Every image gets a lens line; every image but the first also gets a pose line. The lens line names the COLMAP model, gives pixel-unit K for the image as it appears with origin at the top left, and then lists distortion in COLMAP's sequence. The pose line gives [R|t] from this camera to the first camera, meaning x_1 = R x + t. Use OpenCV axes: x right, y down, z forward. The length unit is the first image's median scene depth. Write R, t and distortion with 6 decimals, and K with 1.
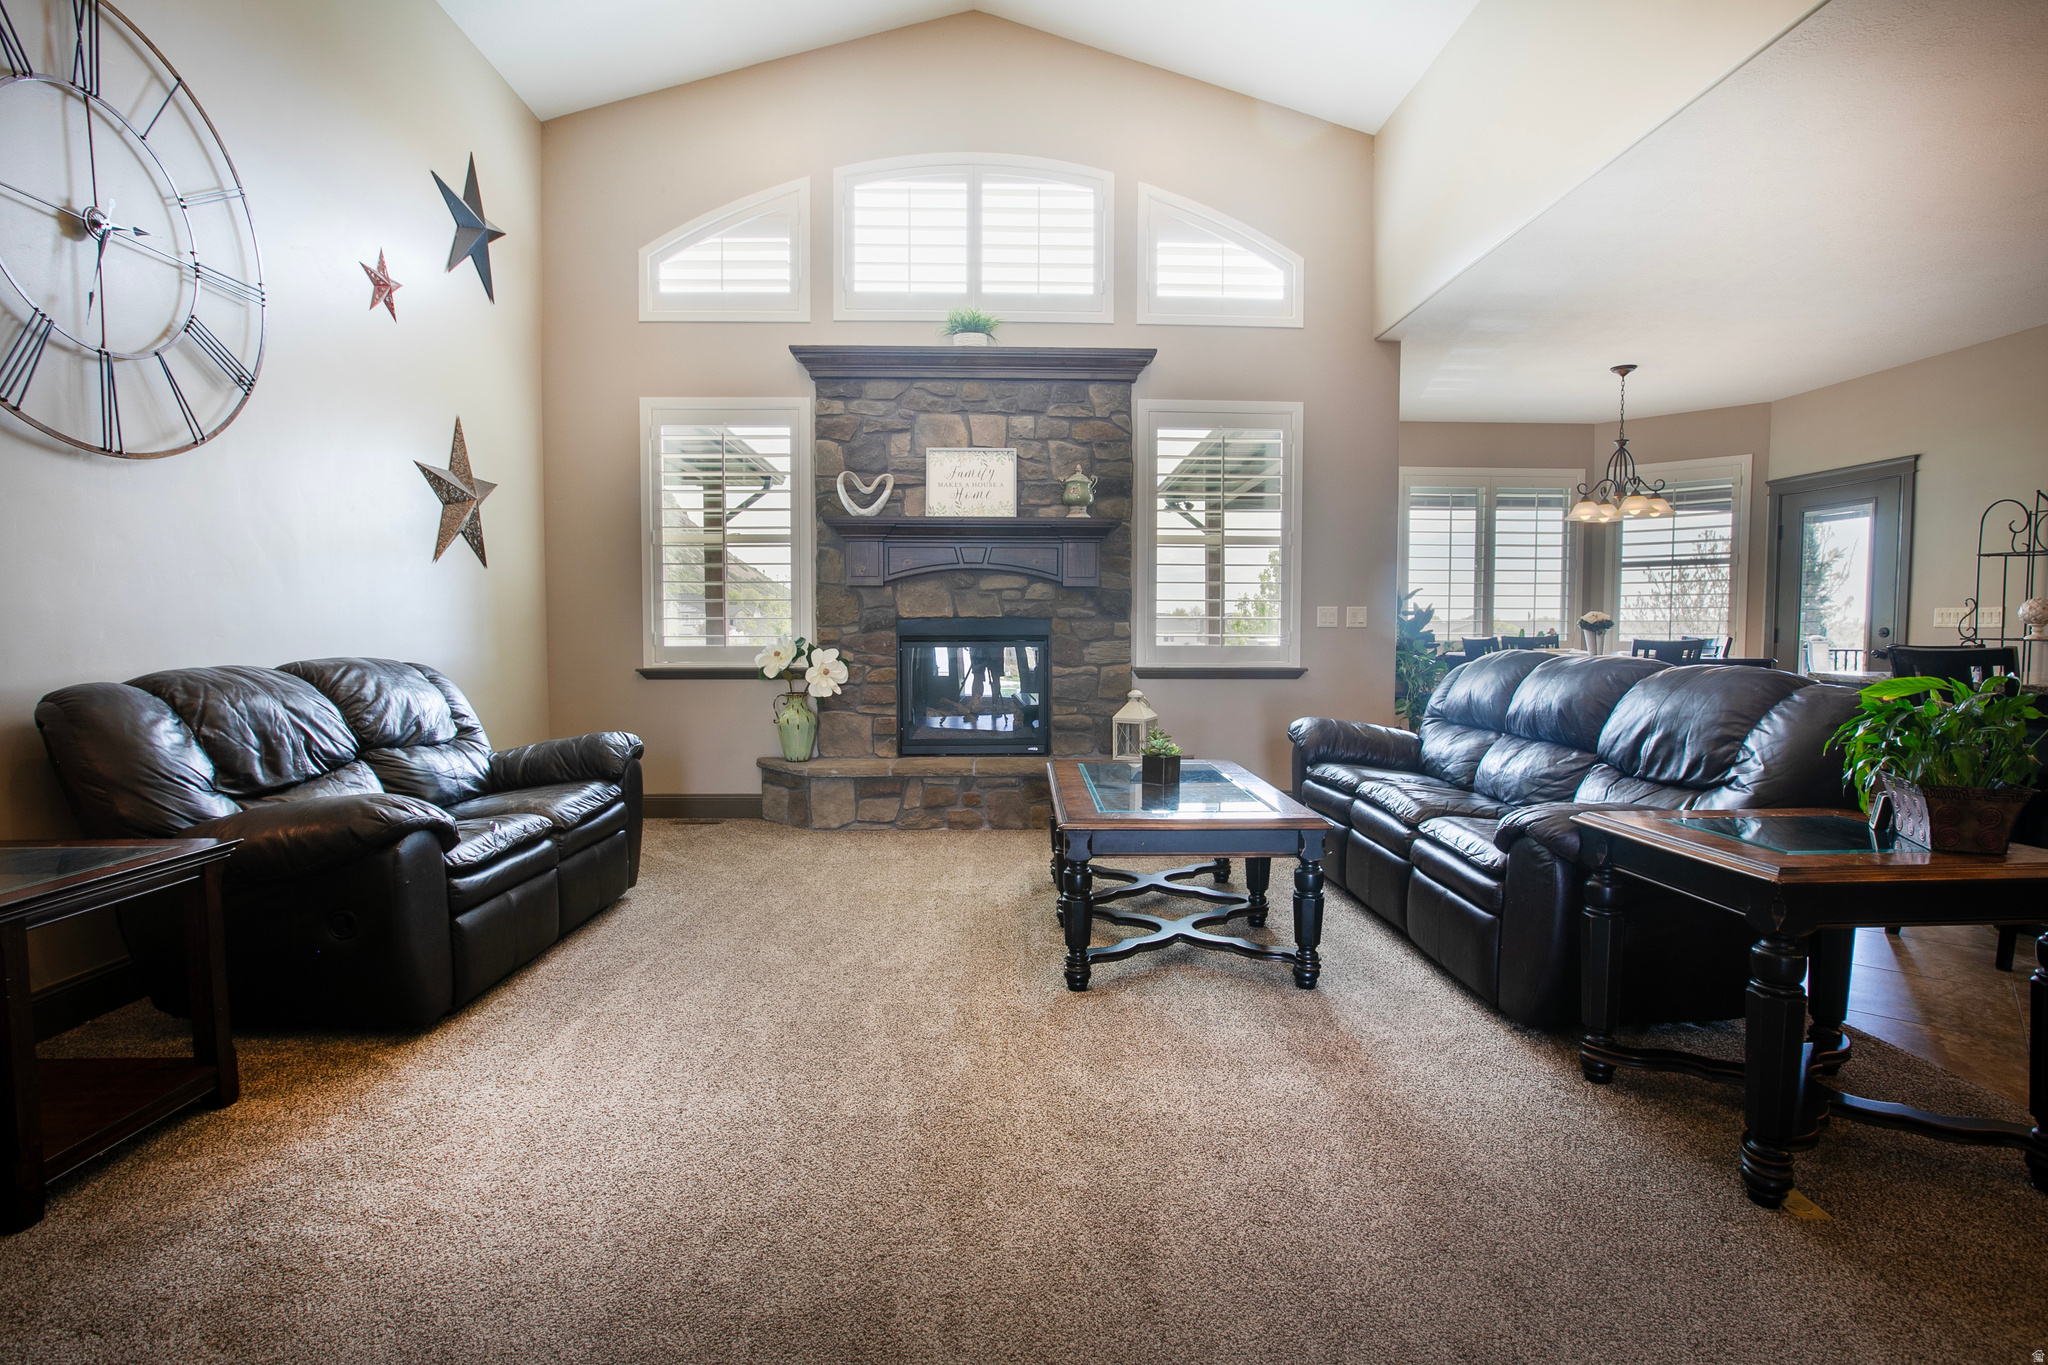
lens RADIAL K [[993.3, 0, 1024.0], [0, 993.3, 682.5], [0, 0, 1]] dist [-0.059930, 0.032309]
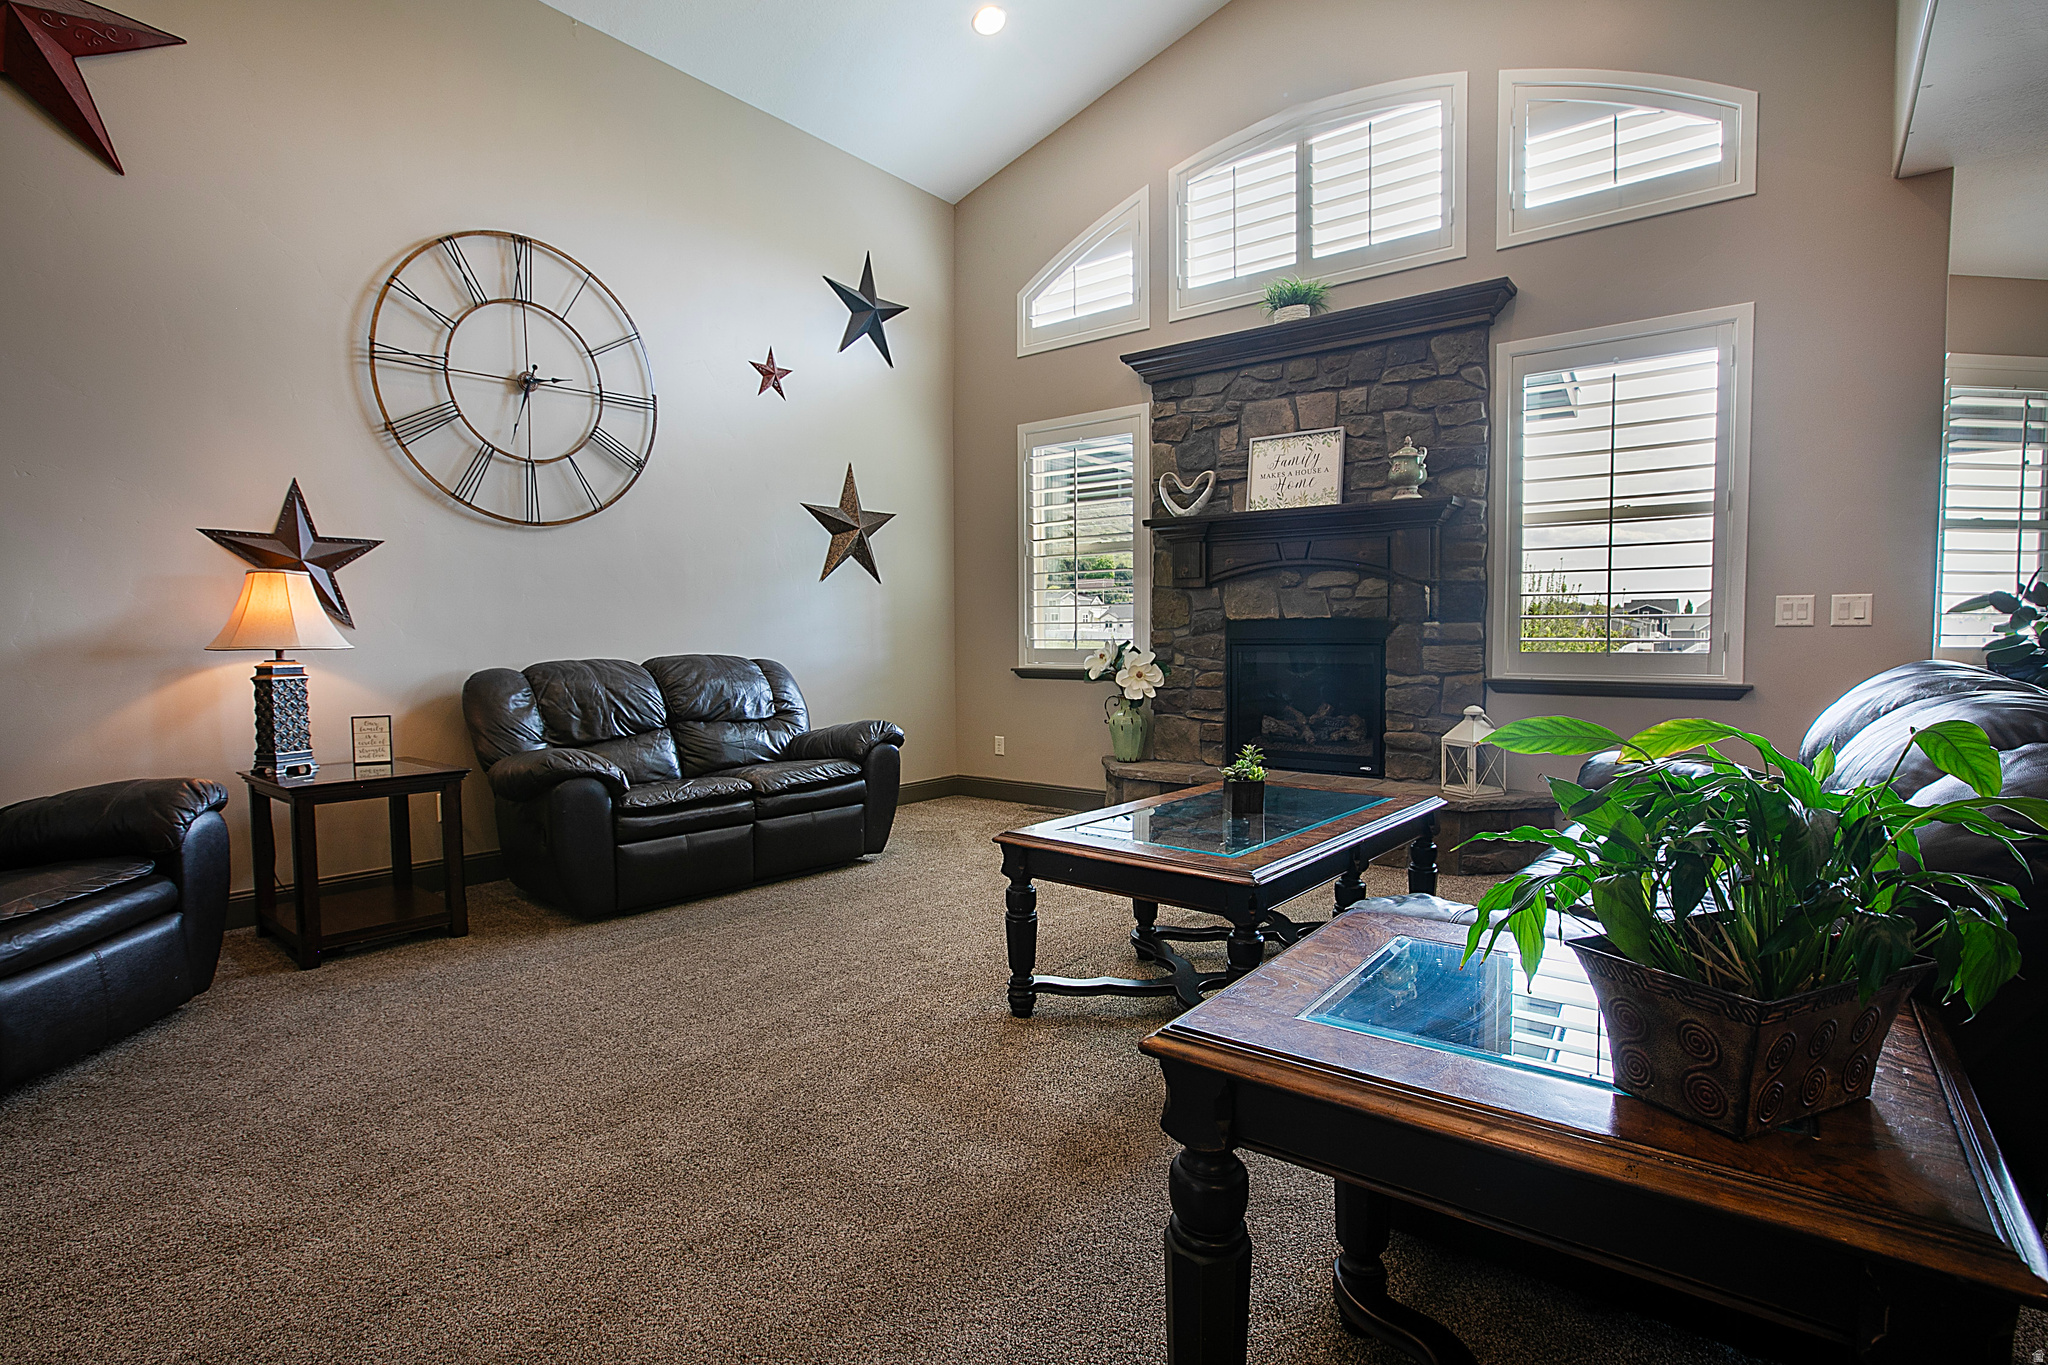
lens RADIAL K [[993.3, 0, 1024.0], [0, 993.3, 682.5], [0, 0, 1]] dist [-0.059930, 0.032309]
pose [[0.758583, 0.027628, -0.650990, 0.354841], [-0.029980, 0.999522, 0.007485, -0.006563], [0.650886, 0.013839, 0.759049, 0.153330]]
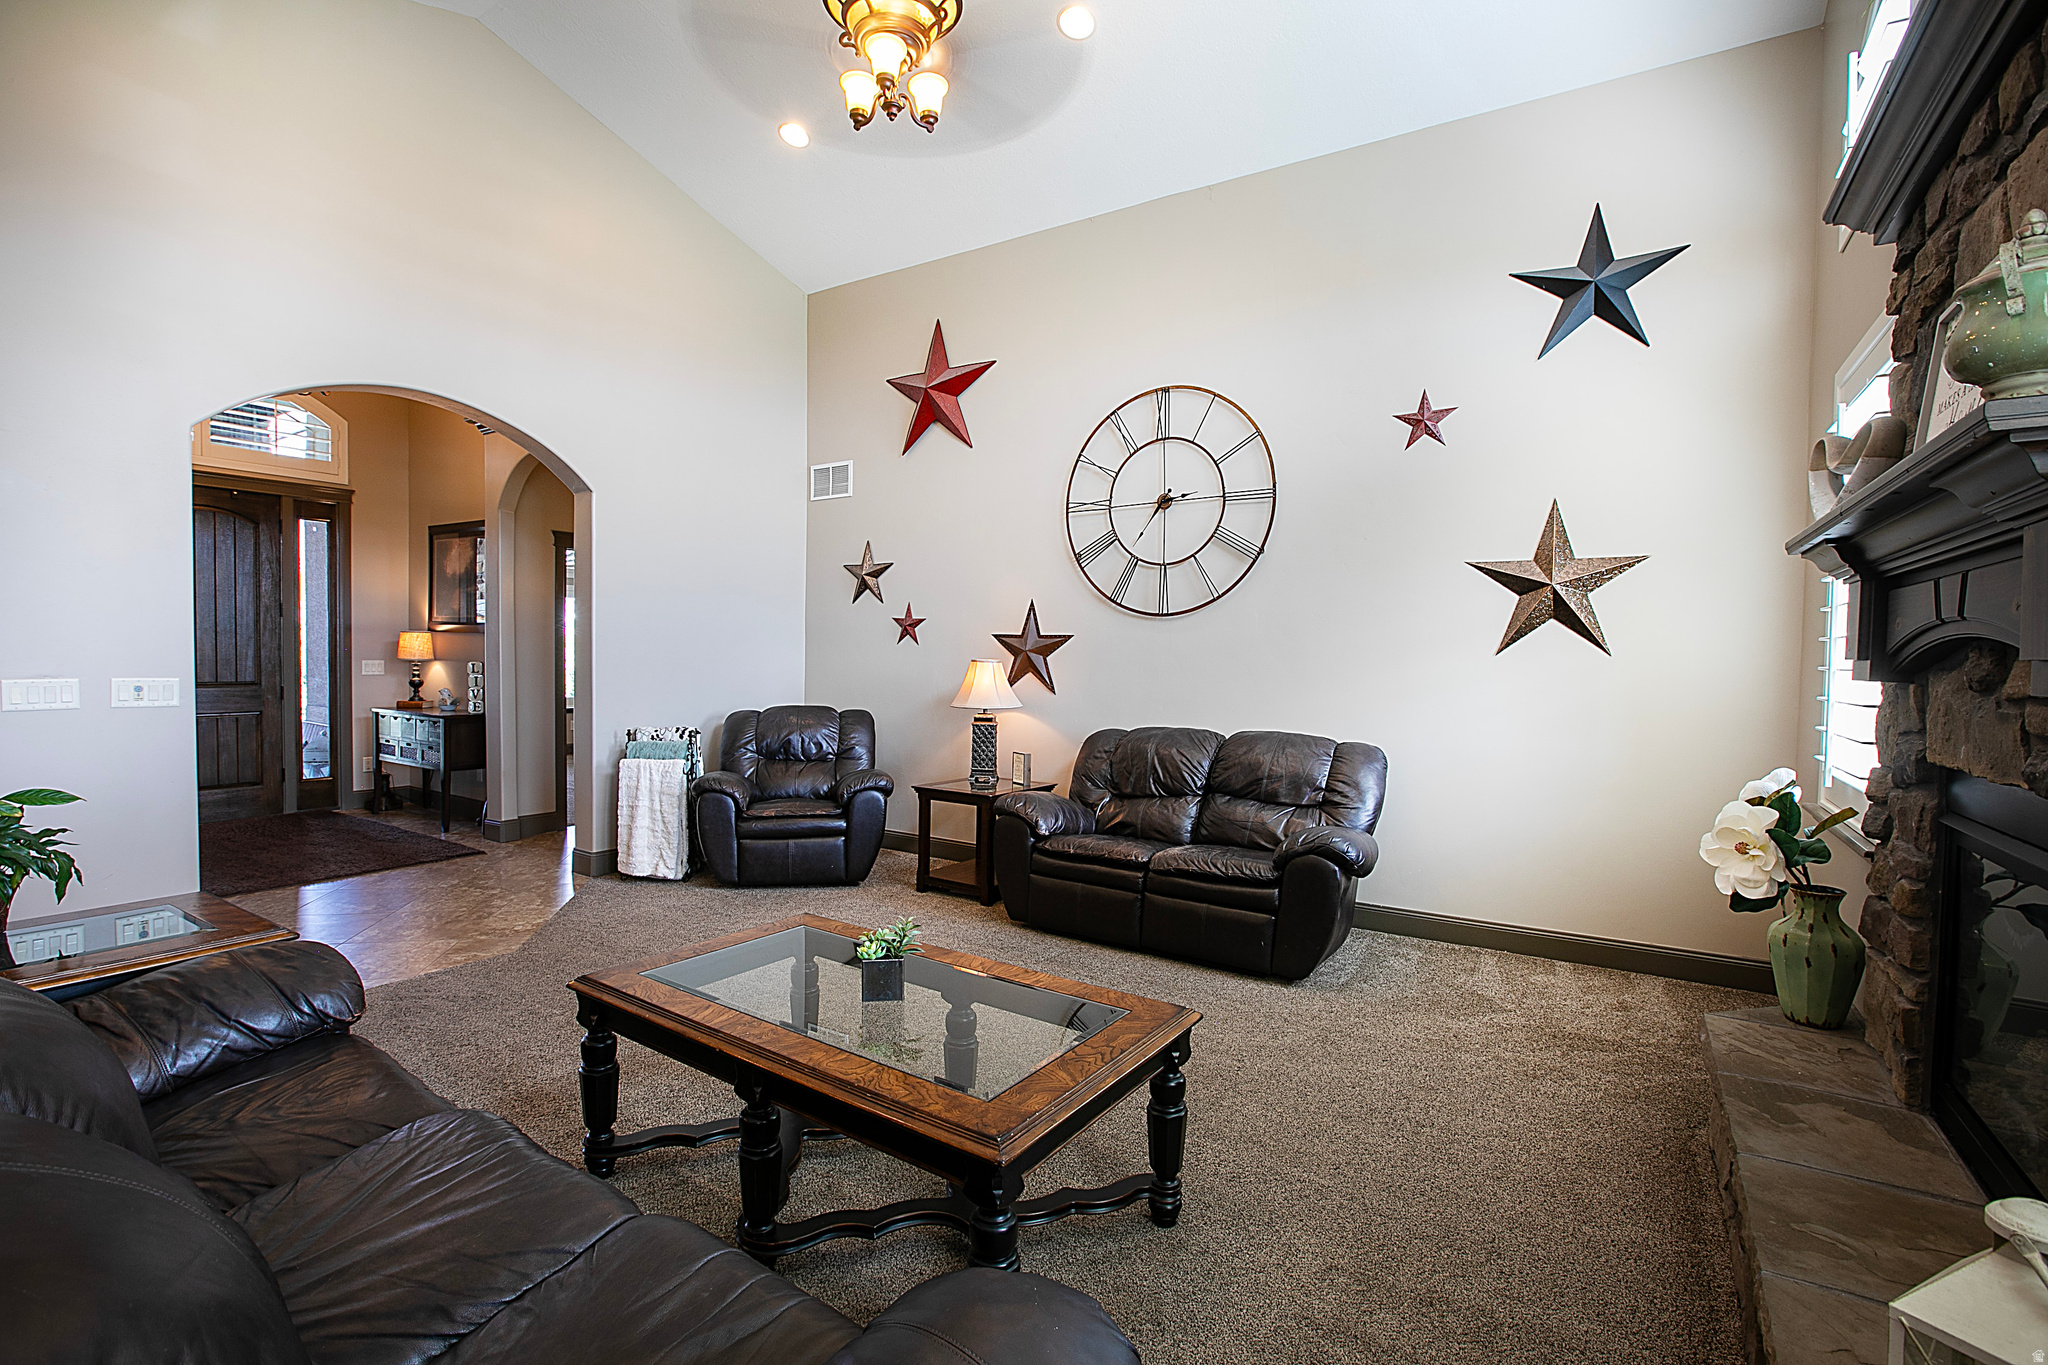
lens RADIAL K [[937.7, 0, 1024.0], [0, 937.7, 682.5], [0, 0, 1]] dist [0.001663, 0.000155]
pose [[-0.570255, 0.012241, -0.821377, 0.391012], [-0.064018, 0.996186, 0.059292, -0.097240], [0.818970, 0.086394, -0.567296, 0.927003]]
